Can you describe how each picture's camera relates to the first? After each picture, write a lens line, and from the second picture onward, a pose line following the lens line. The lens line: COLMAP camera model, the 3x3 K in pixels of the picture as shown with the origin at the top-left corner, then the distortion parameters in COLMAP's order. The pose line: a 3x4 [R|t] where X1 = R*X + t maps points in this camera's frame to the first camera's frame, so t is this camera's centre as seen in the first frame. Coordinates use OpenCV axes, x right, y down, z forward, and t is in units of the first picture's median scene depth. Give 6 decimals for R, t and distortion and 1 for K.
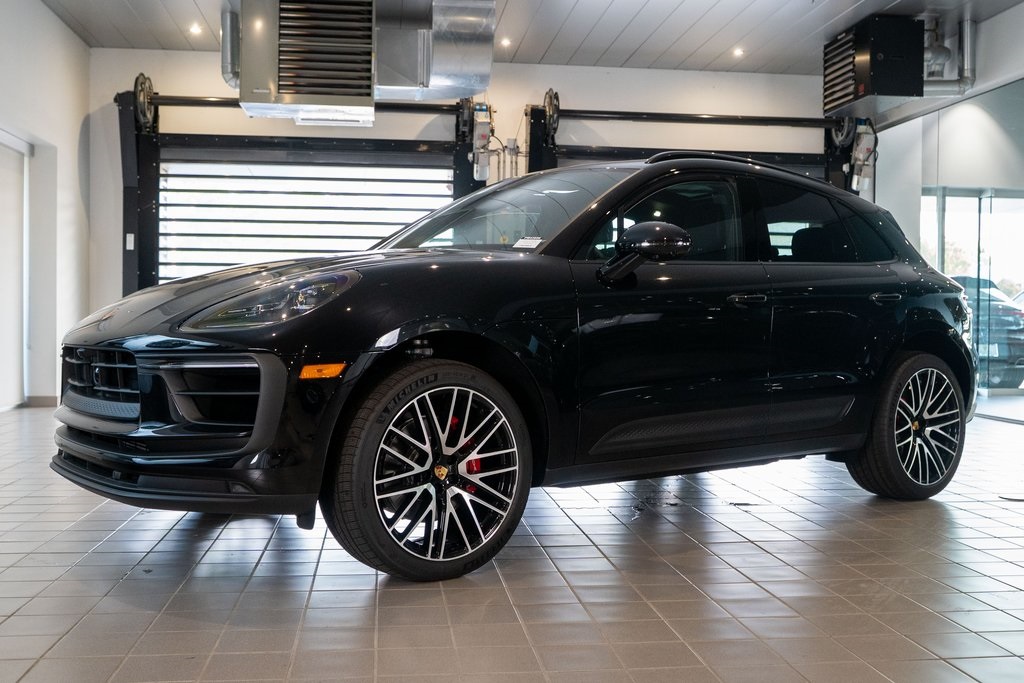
lens RADIAL K [[1055.5, 0, 522.9], [0, 1055.5, 343.7], [0, 0, 1]] dist [0.001830, 0.018760]
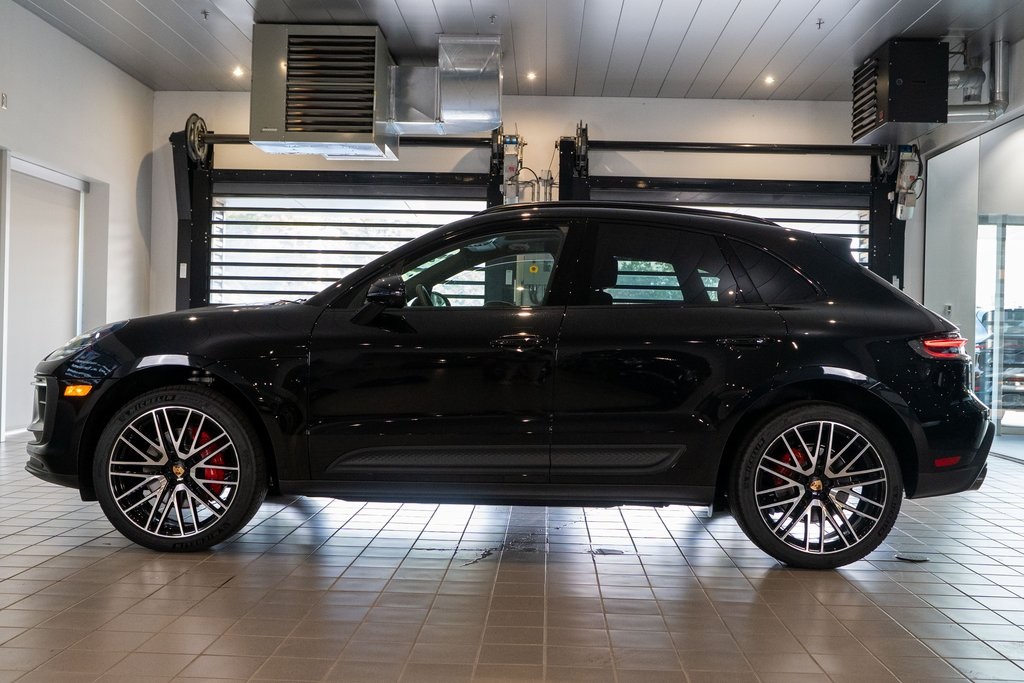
lens RADIAL K [[1025.9, 0, 520.3], [0, 1025.9, 350.7], [0, 0, 1]] dist [-0.000396, 0.002674]
pose [[0.987593, 0.015949, -0.156222, 0.128289], [-0.017908, 0.999778, -0.011141, -0.009671], [0.156009, 0.013801, 0.987659, 0.025784]]
